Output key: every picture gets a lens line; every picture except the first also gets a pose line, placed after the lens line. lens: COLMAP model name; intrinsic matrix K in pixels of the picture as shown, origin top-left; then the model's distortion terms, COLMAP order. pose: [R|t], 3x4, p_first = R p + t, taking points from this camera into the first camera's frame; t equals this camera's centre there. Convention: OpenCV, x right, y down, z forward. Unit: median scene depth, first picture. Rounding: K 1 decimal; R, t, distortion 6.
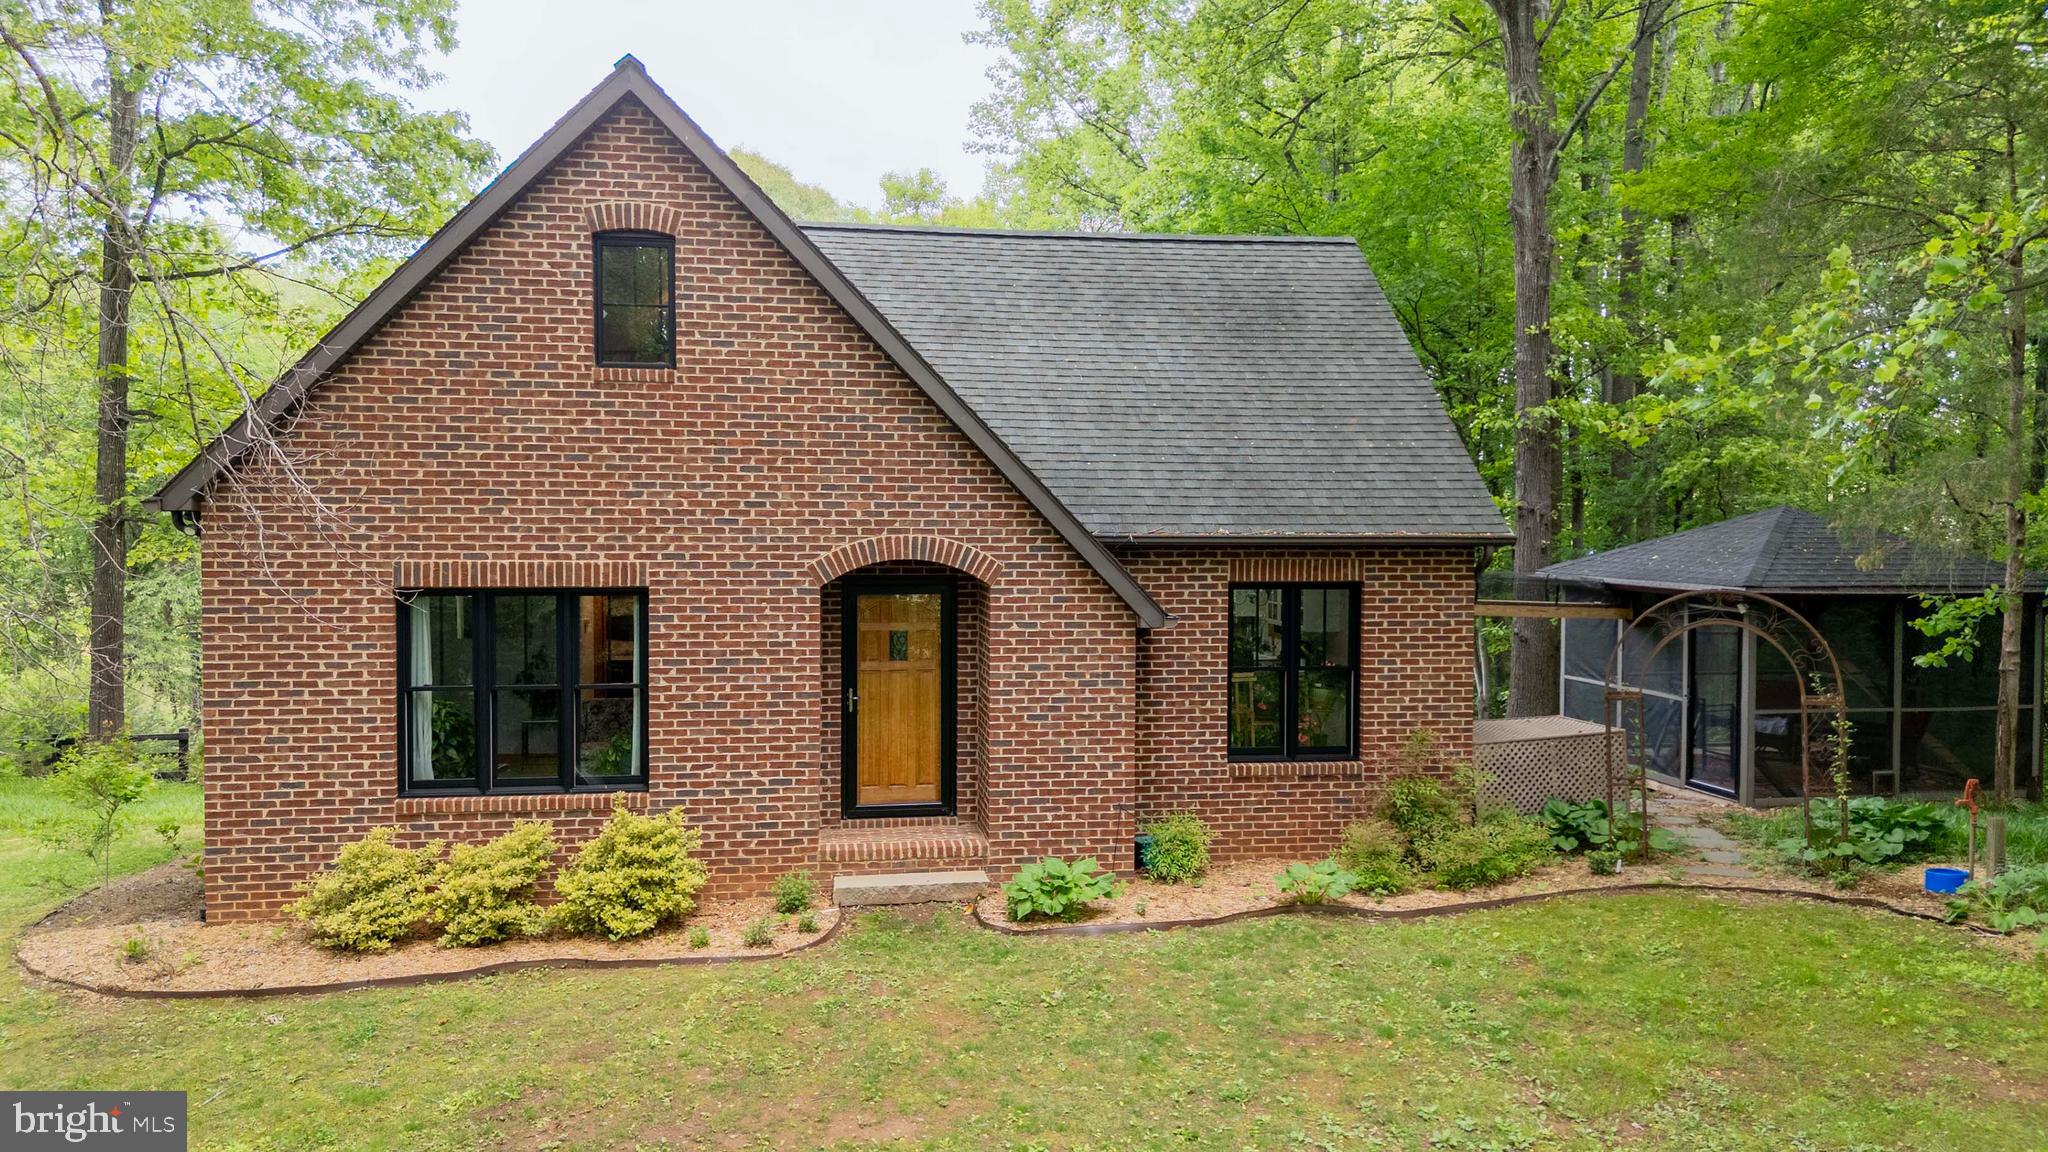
lens RADIAL K [[1537.9, 0, 1024.0], [0, 1537.9, 576.0], [0, 0, 1]] dist [0.111605, -0.000495]
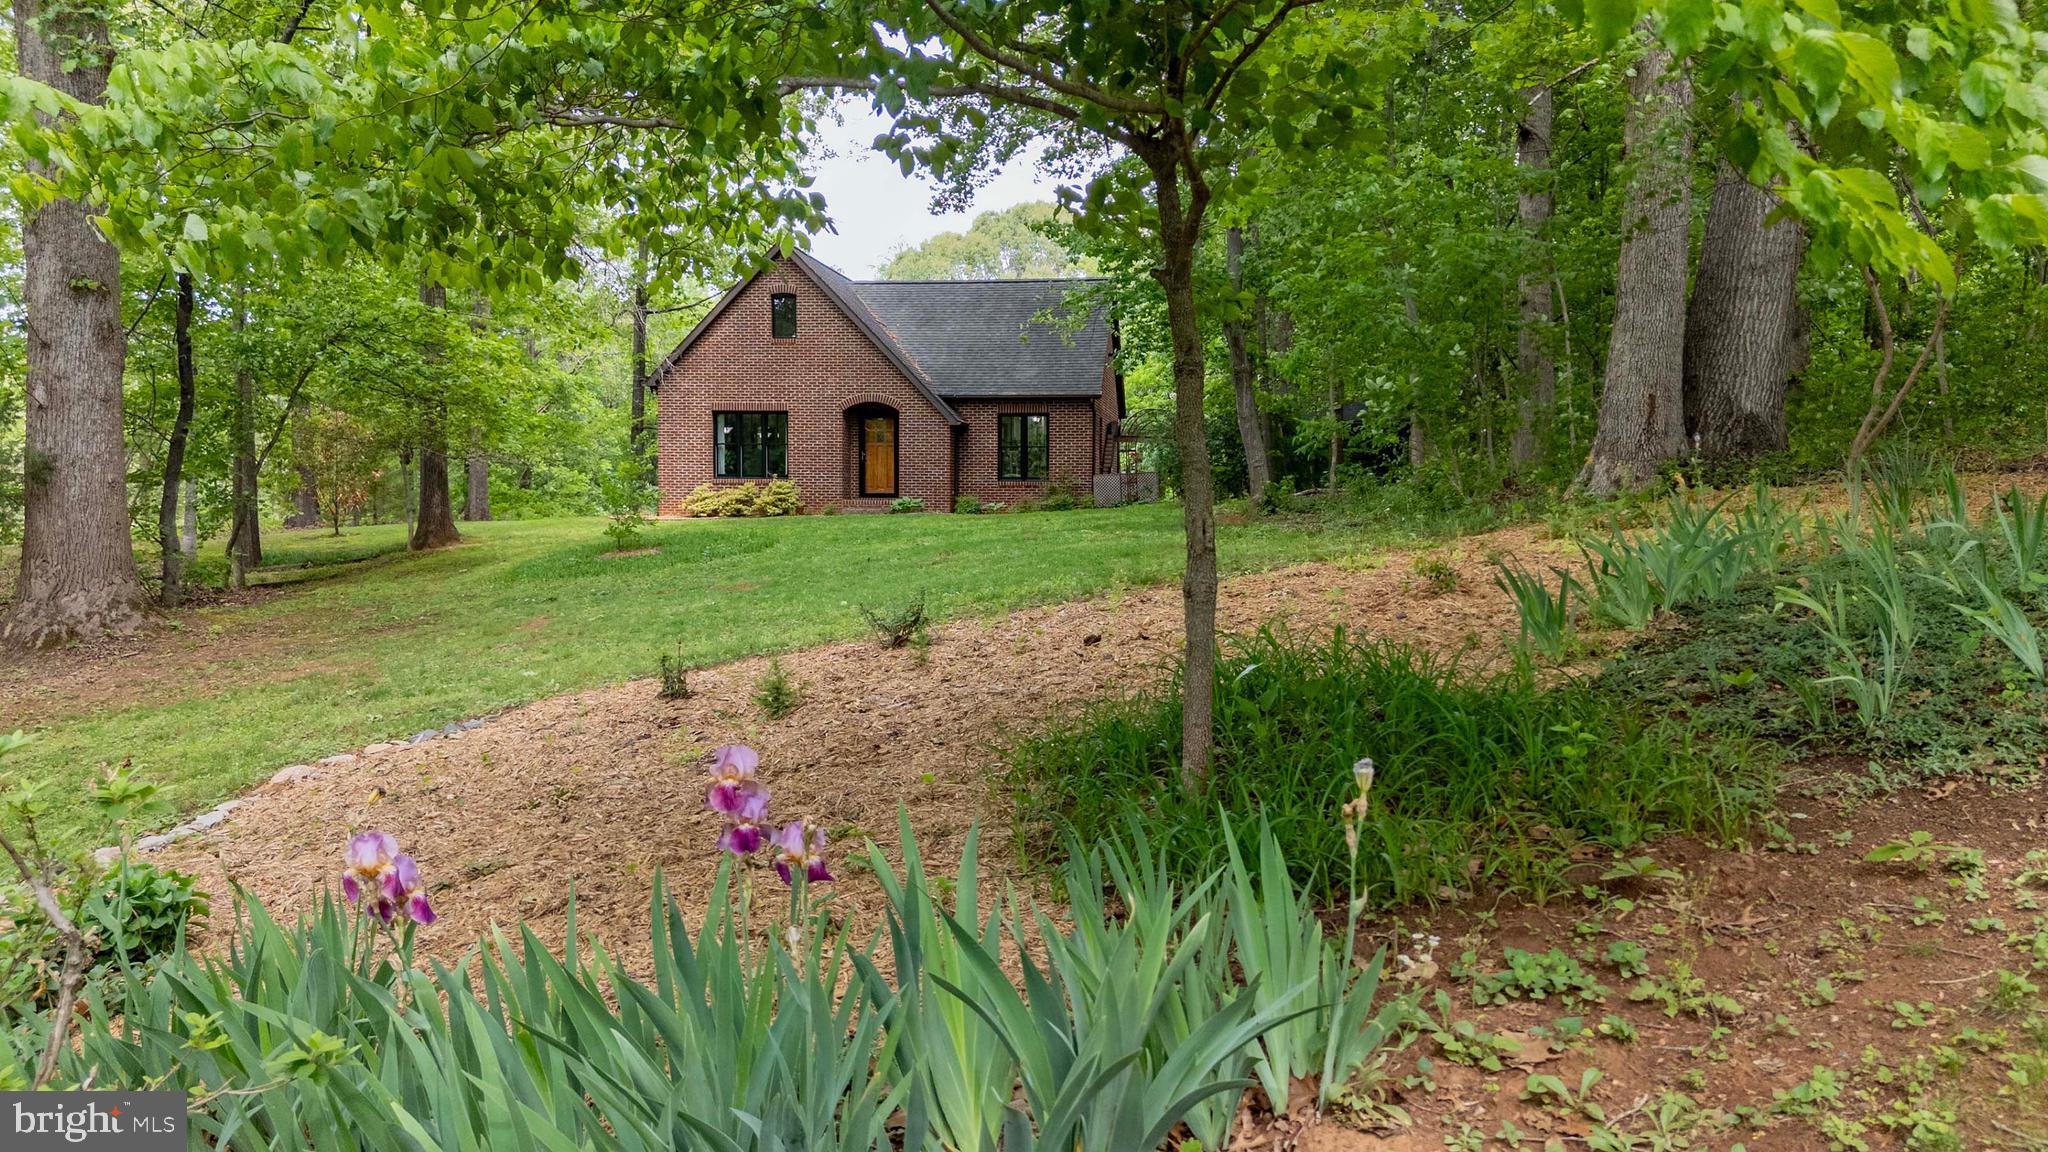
lens RADIAL K [[1537.9, 0, 1024.0], [0, 1537.9, 576.0], [0, 0, 1]] dist [0.111605, -0.000495]
pose [[0.961292, 0.012509, -0.275248, 1.025308], [-0.012764, 0.999918, 0.000867, 0.318369], [0.275236, 0.002680, 0.961373, -1.754695]]
